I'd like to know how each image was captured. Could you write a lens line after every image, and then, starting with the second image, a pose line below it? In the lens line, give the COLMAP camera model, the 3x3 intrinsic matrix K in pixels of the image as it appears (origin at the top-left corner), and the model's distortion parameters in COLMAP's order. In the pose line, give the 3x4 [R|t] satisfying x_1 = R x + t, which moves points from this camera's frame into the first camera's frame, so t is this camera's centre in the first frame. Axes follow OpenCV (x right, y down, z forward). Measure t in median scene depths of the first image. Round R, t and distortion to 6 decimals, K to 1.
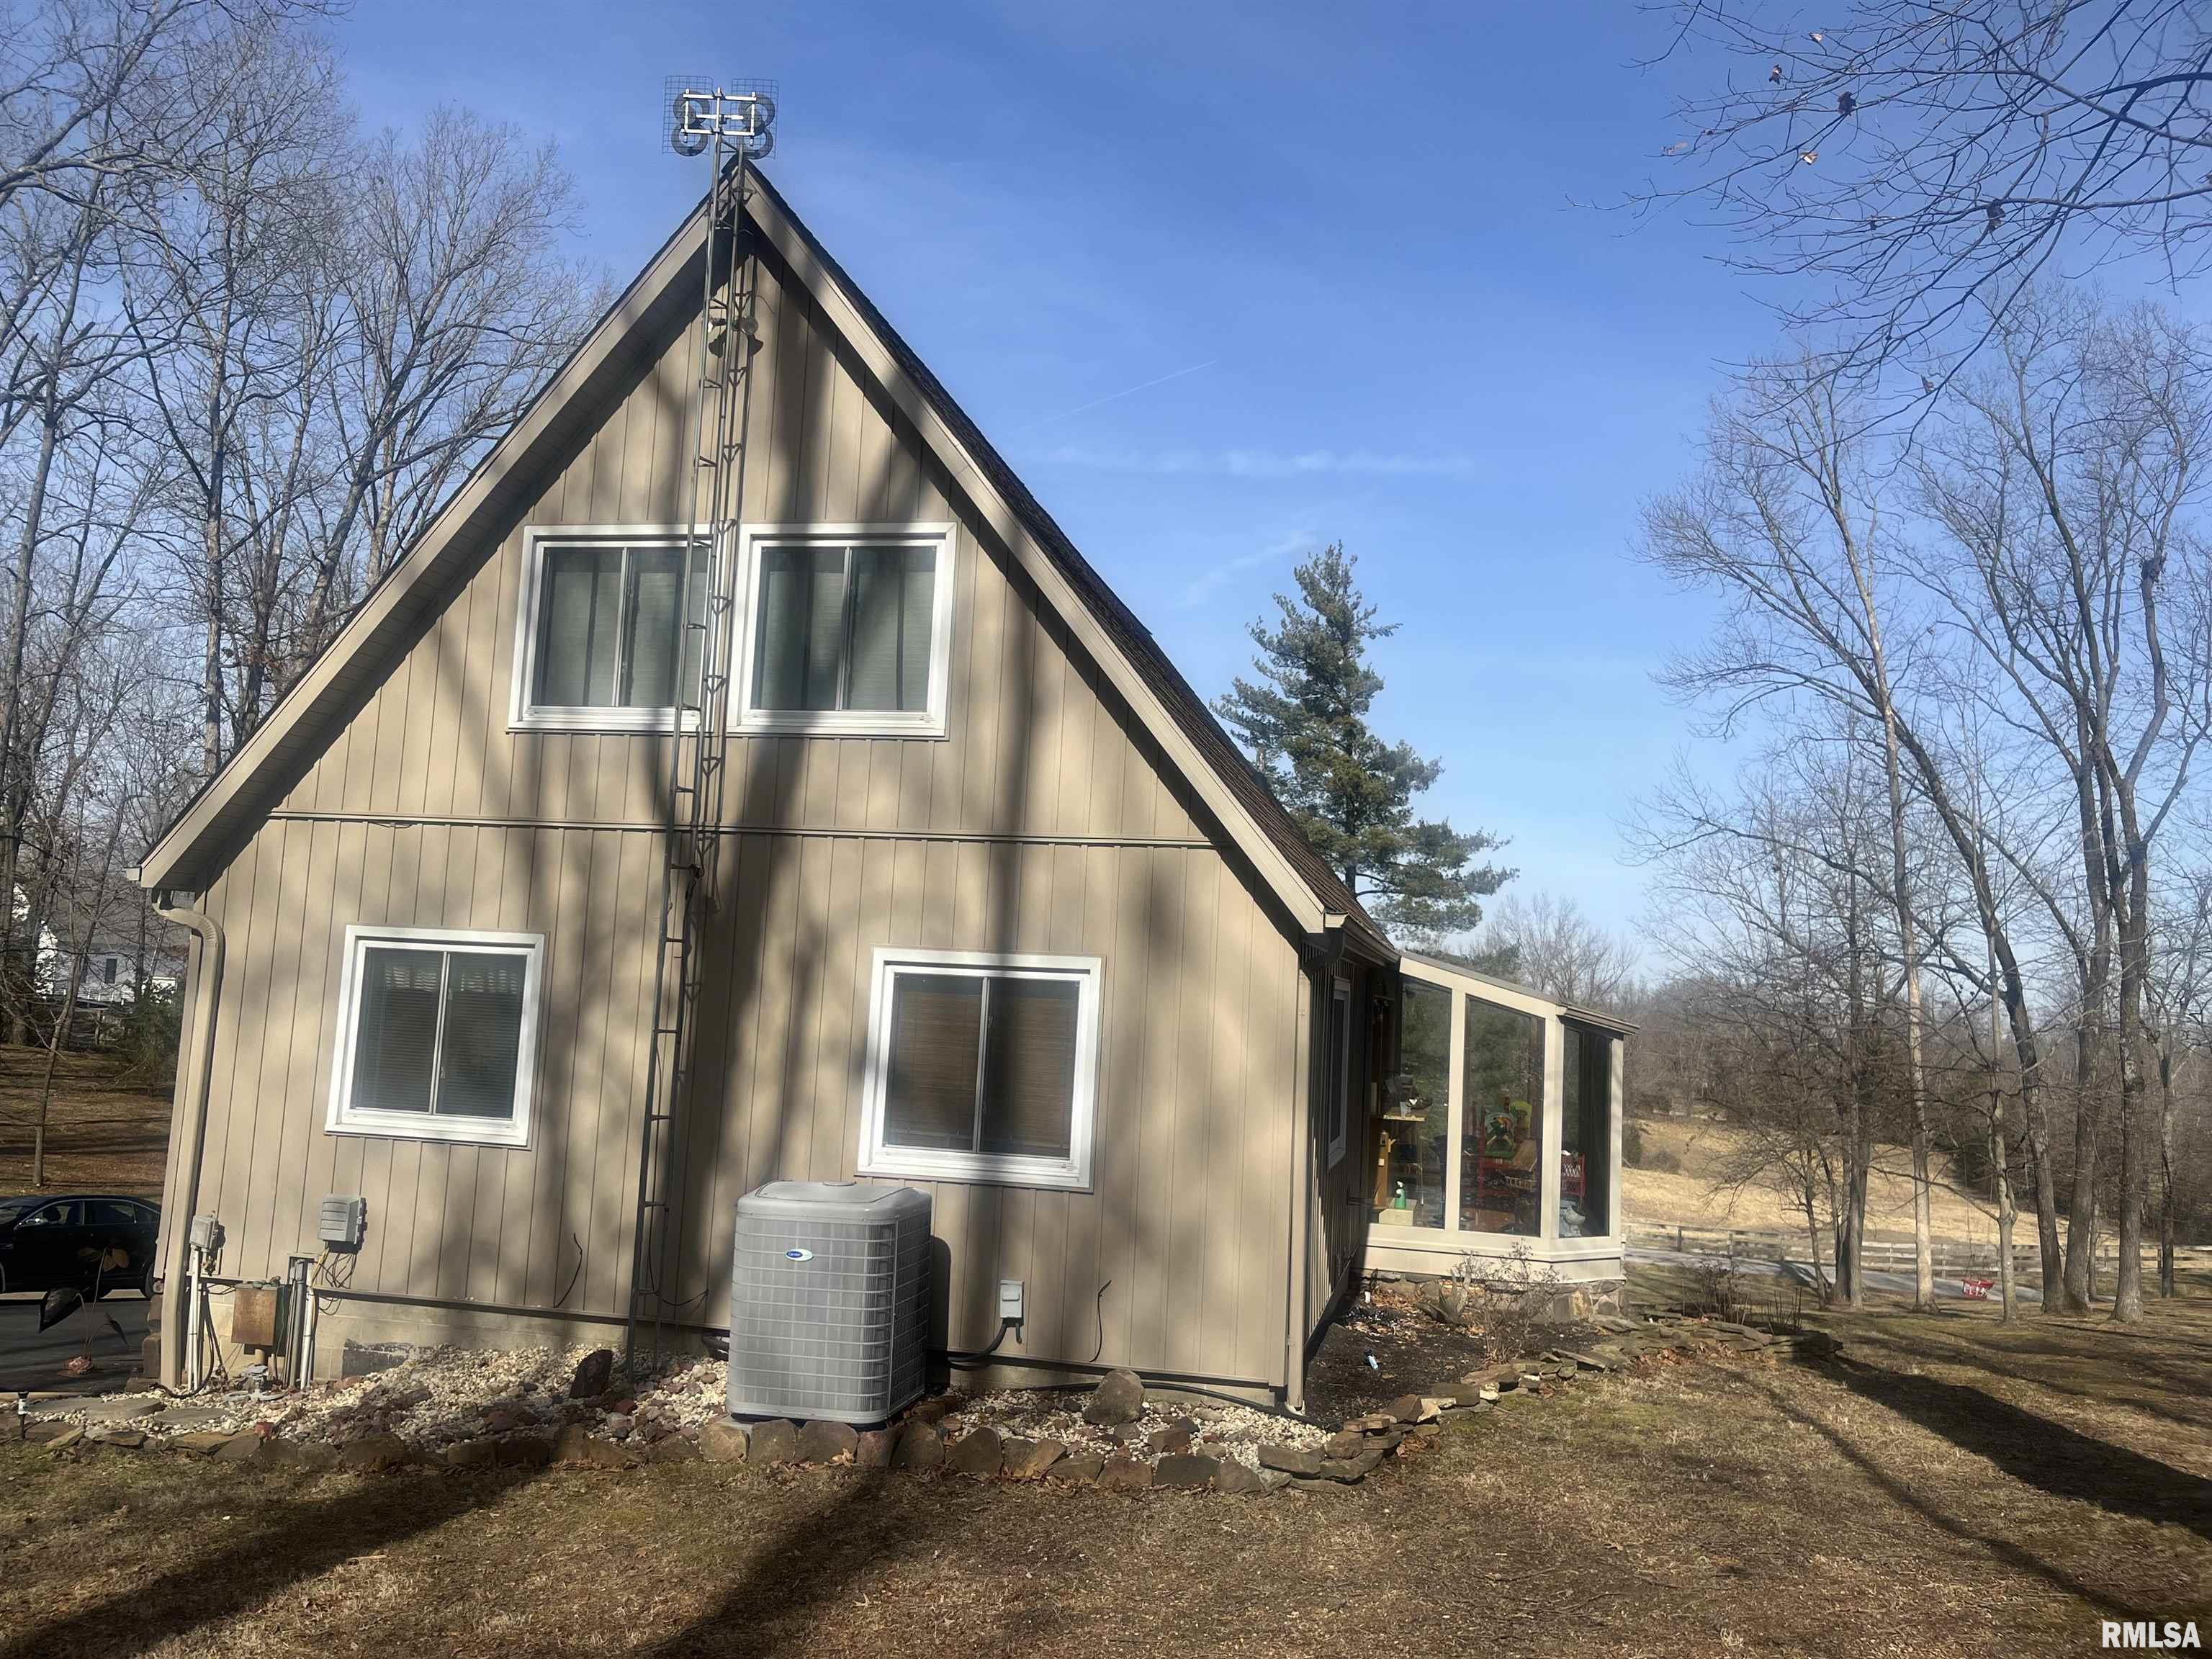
lens RADIAL K [[1677.2, 0, 1114.0], [0, 1677.2, 833.9], [0, 0, 1]] dist [0.059305, -0.093359]
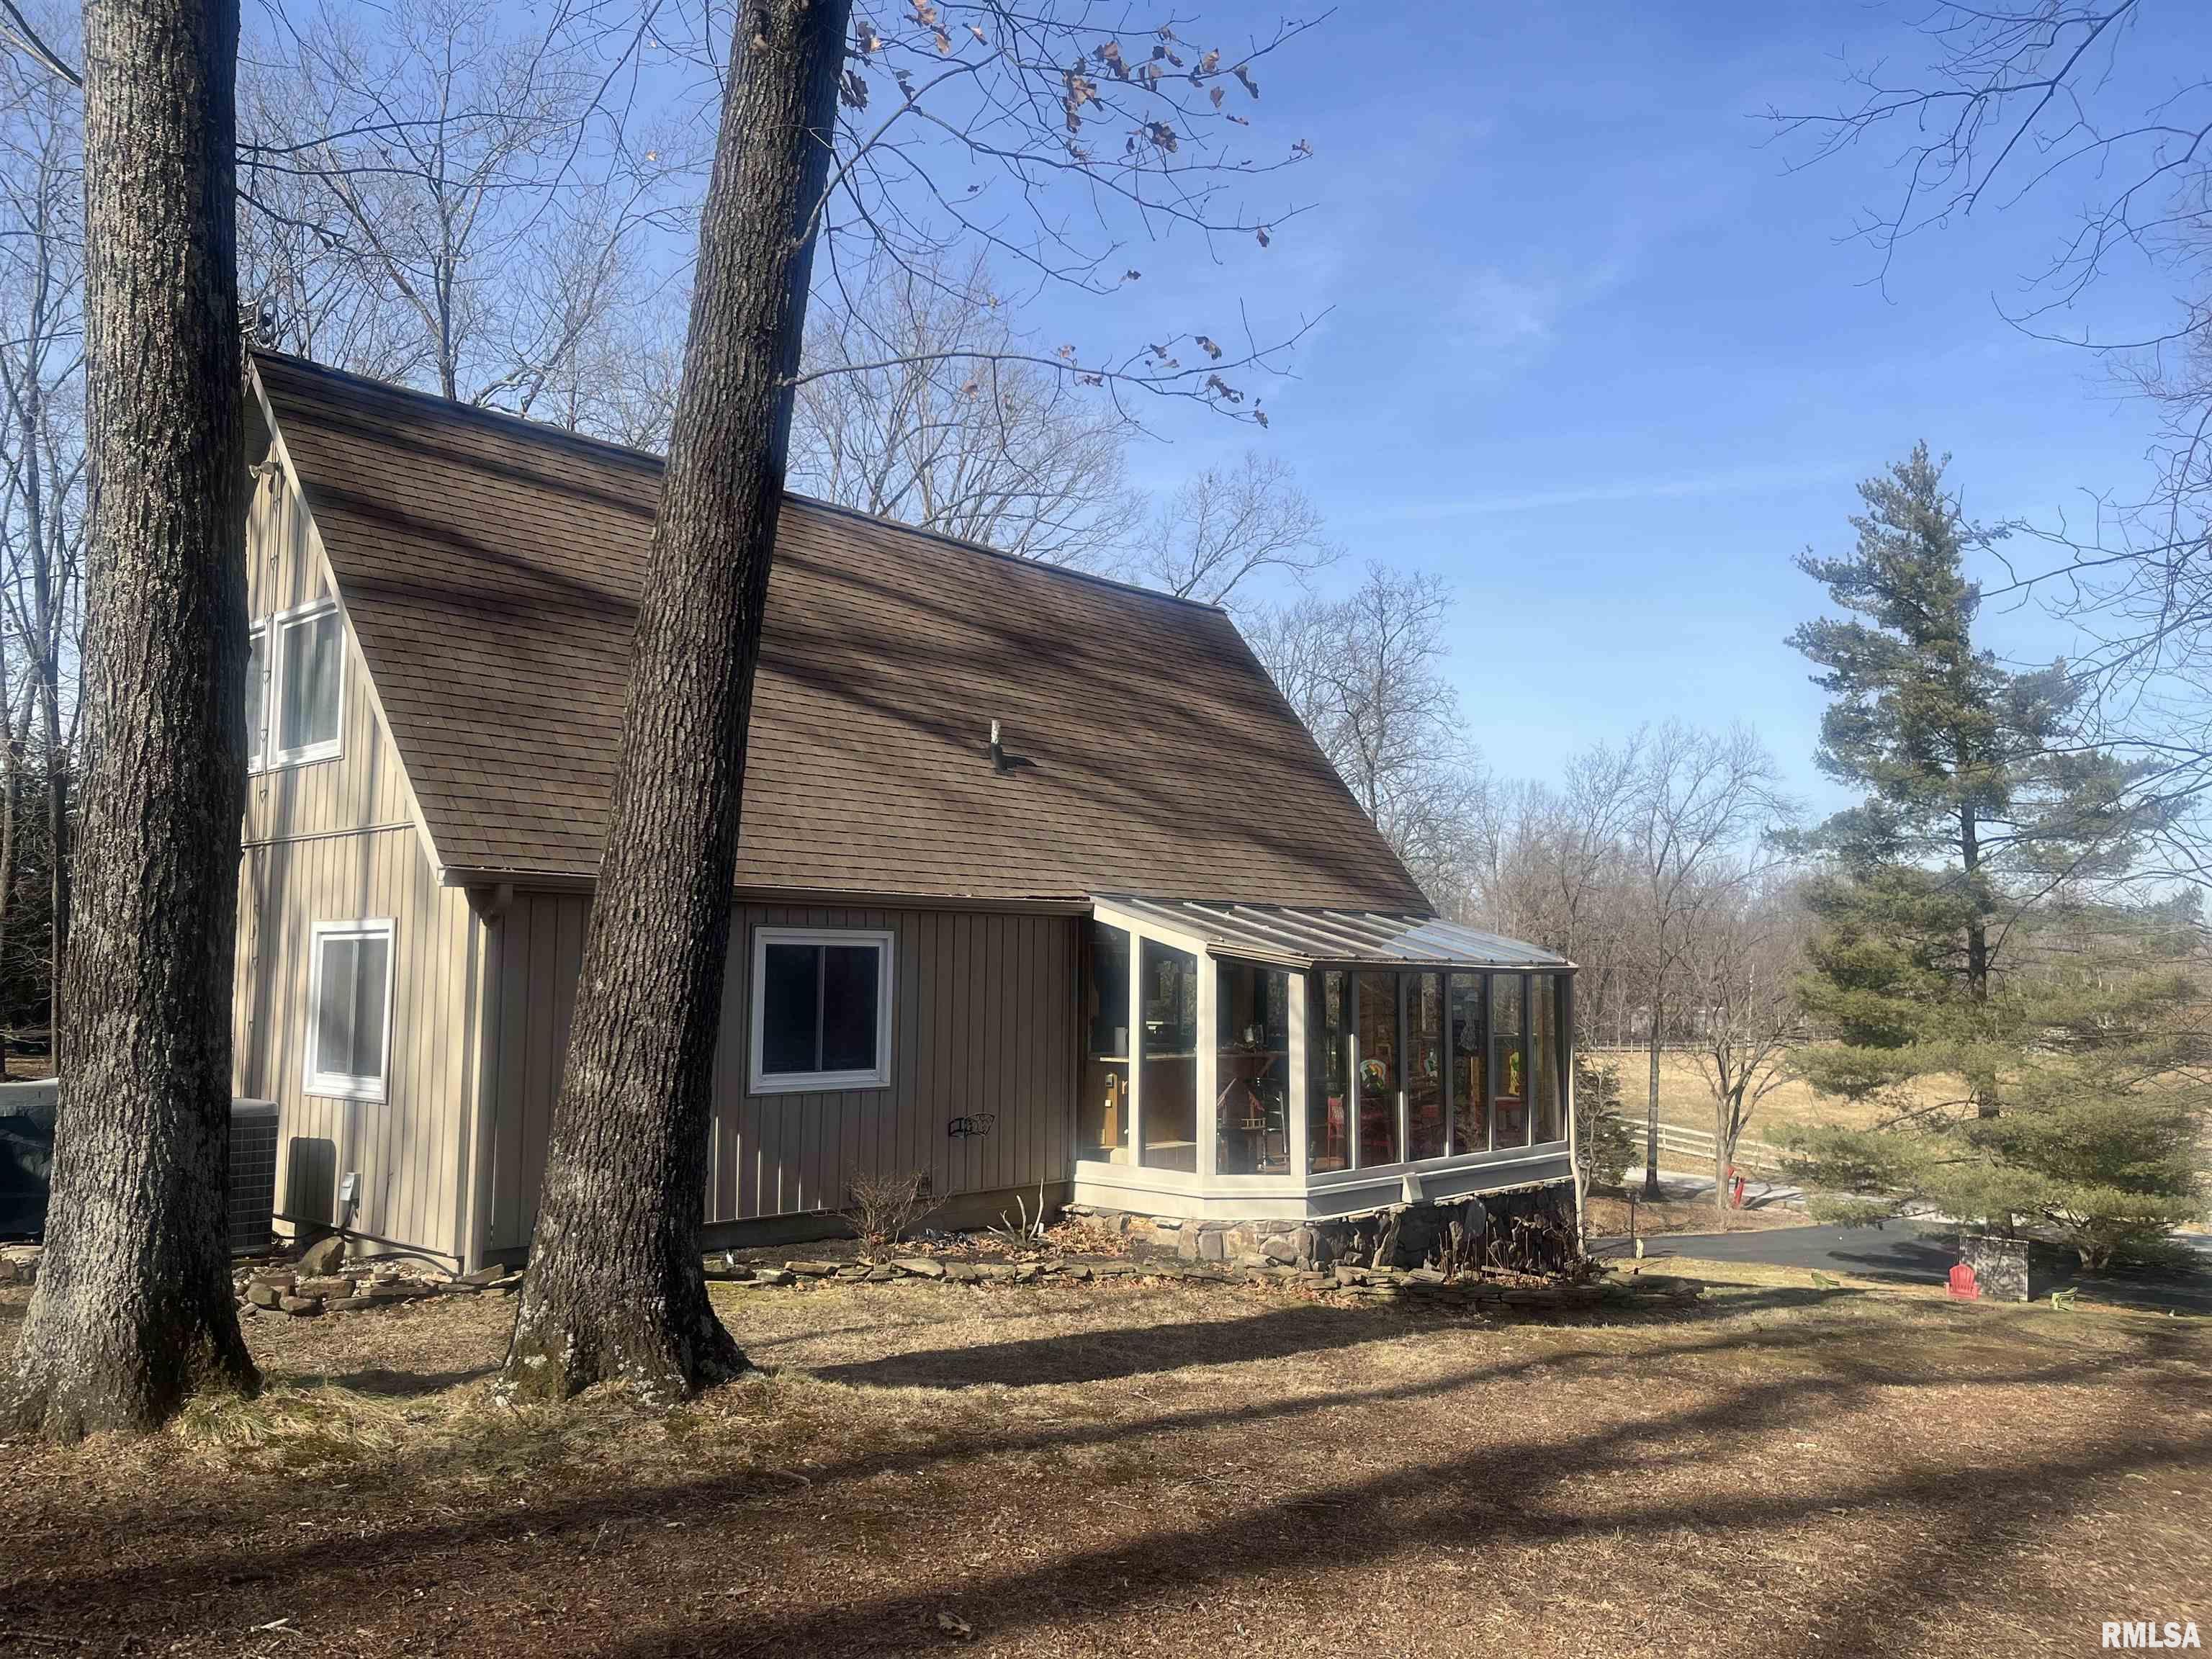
lens RADIAL K [[1677.2, 0, 1114.0], [0, 1677.2, 833.9], [0, 0, 1]] dist [0.059305, -0.093359]
pose [[0.865426, -0.086032, -0.493594, 0.699083], [0.084708, 0.996090, -0.025095, 0.056523], [0.493823, -0.020093, 0.869330, 0.106175]]
